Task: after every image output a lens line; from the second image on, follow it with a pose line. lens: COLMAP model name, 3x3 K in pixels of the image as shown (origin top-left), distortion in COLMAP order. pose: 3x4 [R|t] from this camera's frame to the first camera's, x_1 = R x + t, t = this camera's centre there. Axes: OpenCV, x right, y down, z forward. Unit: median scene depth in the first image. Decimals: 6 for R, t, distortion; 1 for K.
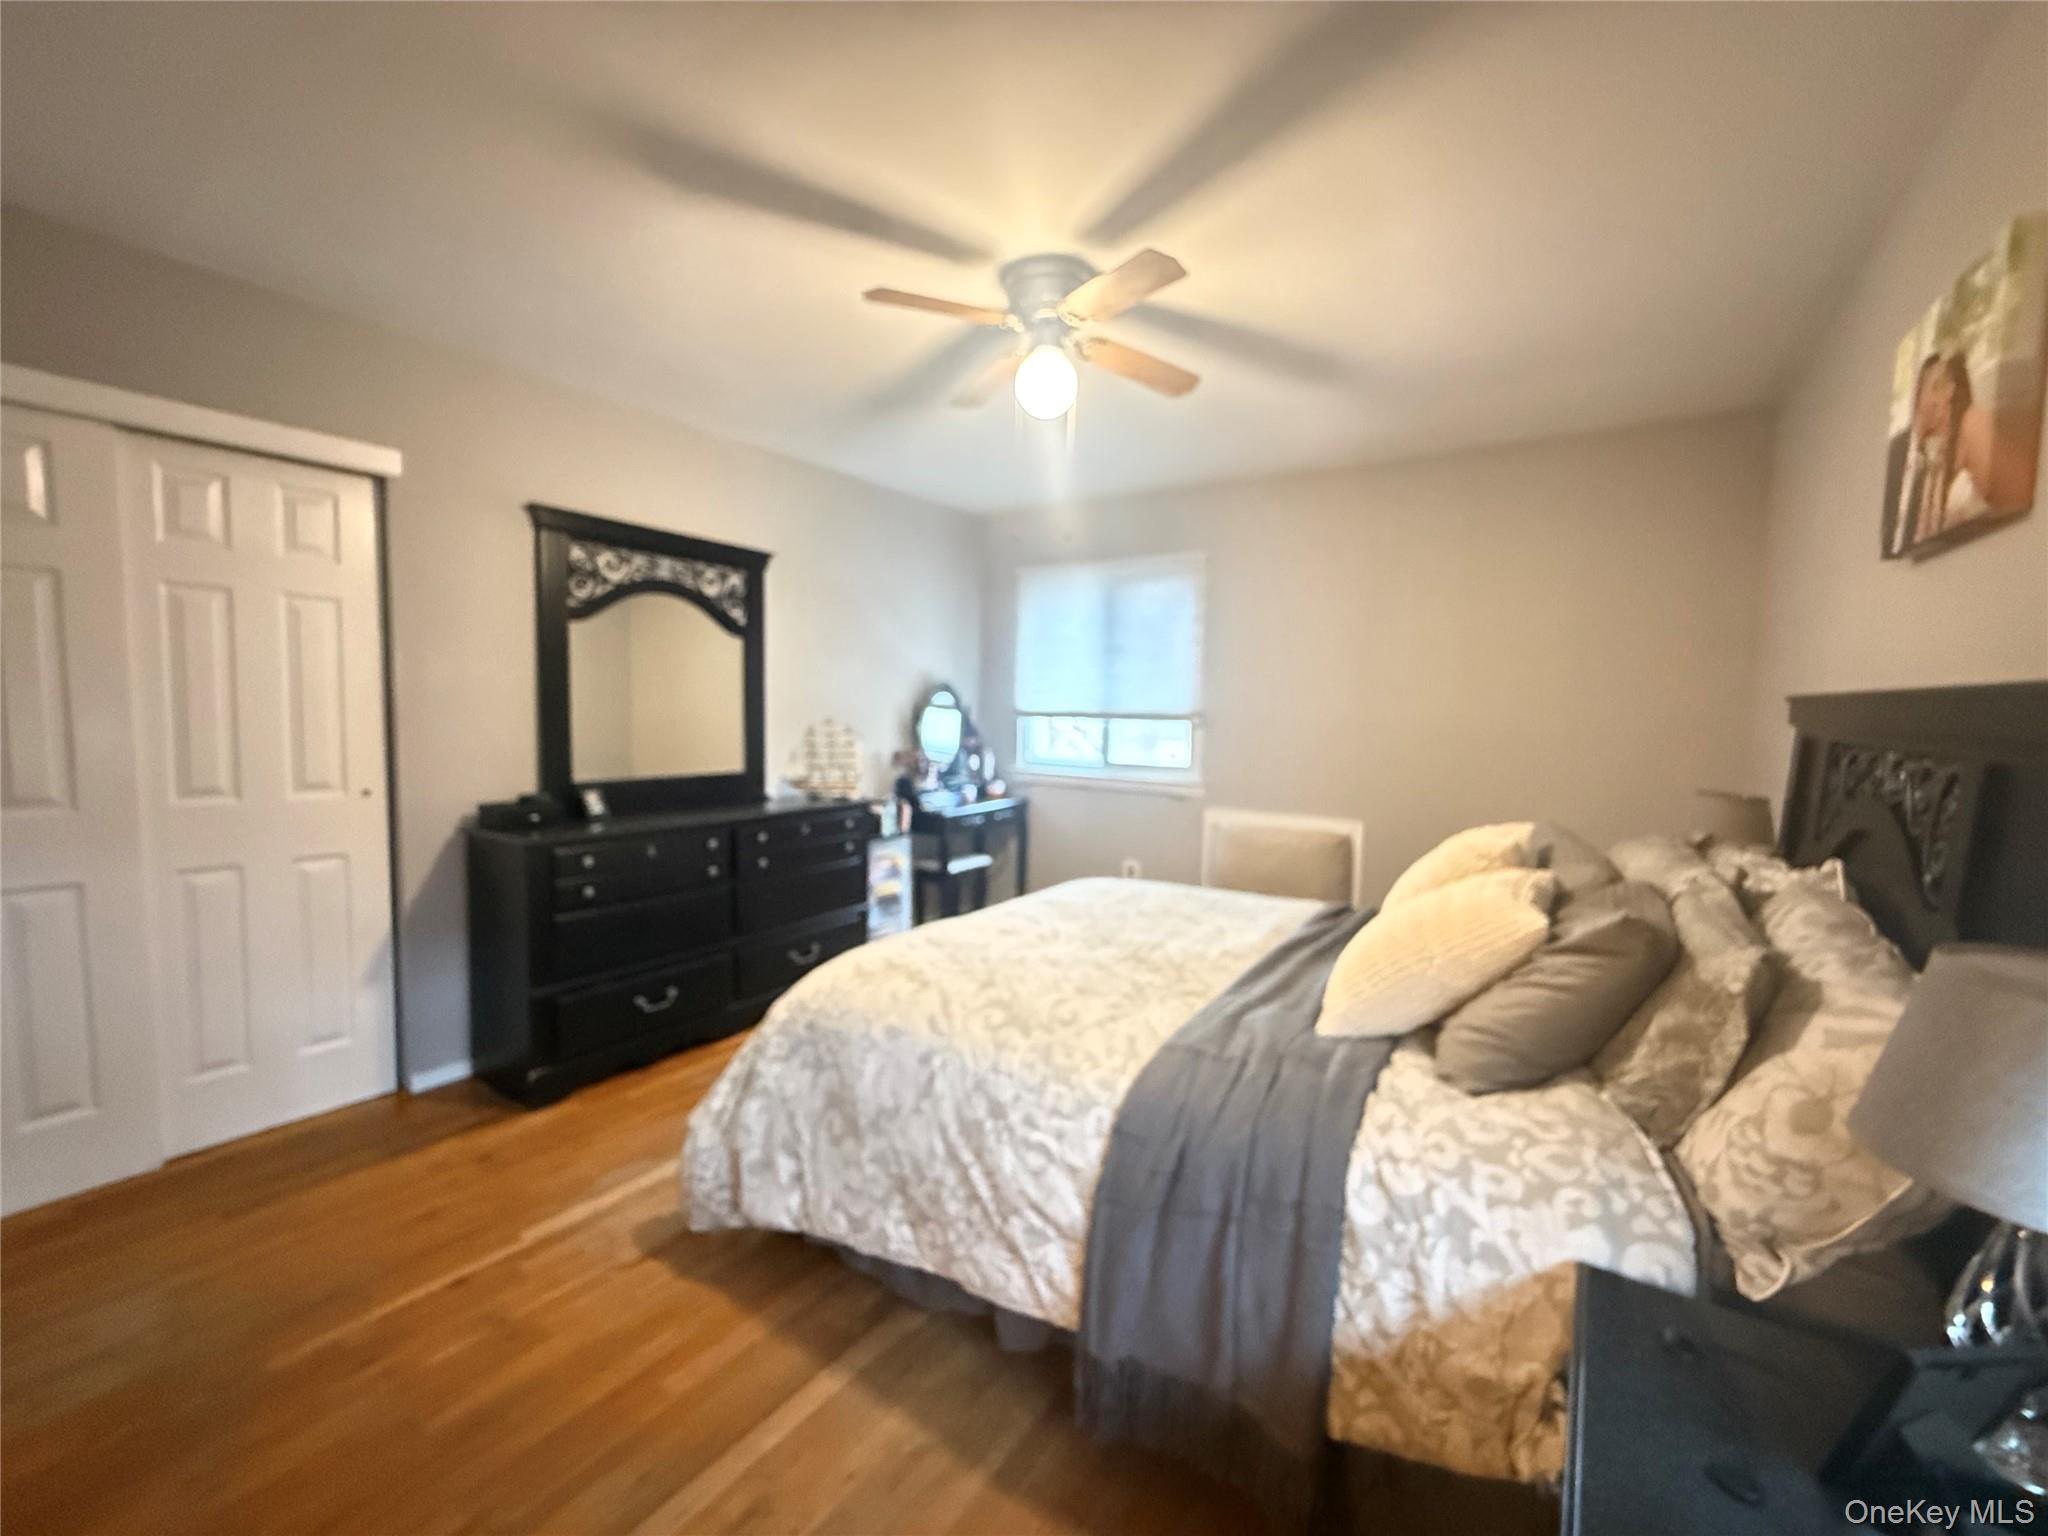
lens RADIAL K [[817.9, 0, 1018.8], [0, 817.9, 767.4], [0, 0, 1]] dist [-0.000673, 0.000299]
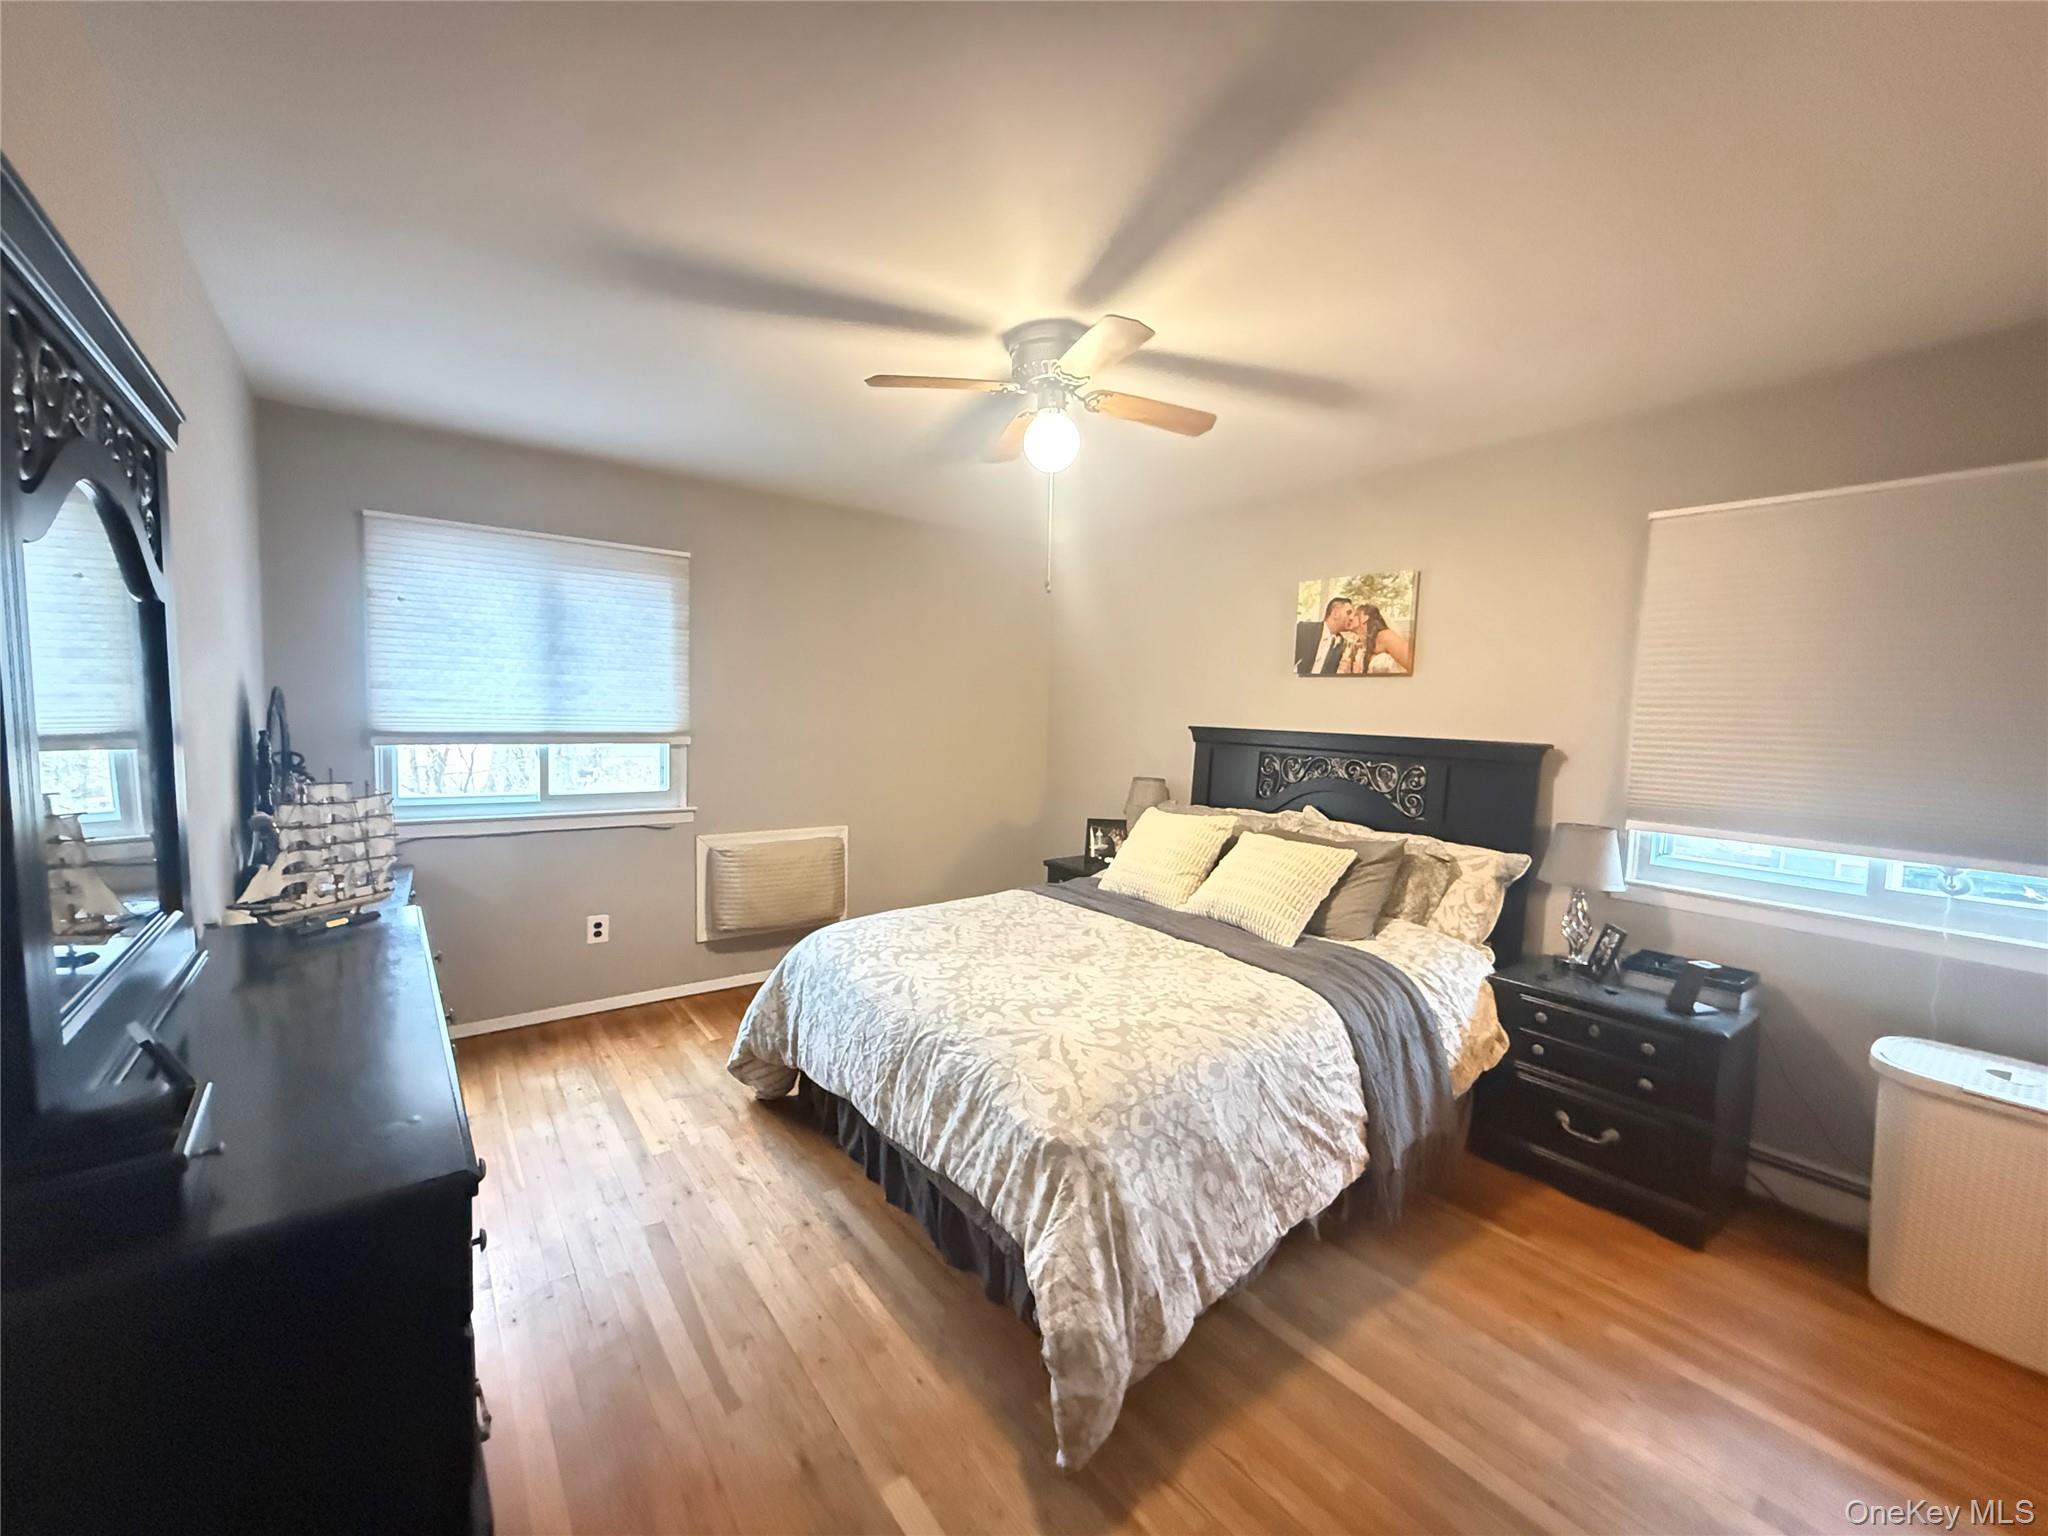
lens RADIAL K [[817.9, 0, 1018.8], [0, 817.9, 767.4], [0, 0, 1]] dist [-0.000673, 0.000299]
pose [[0.322616, -0.069305, 0.943989, -1.357922], [0.053058, 0.997072, 0.055069, -0.157872], [-0.945042, 0.032320, 0.325348, 0.986543]]
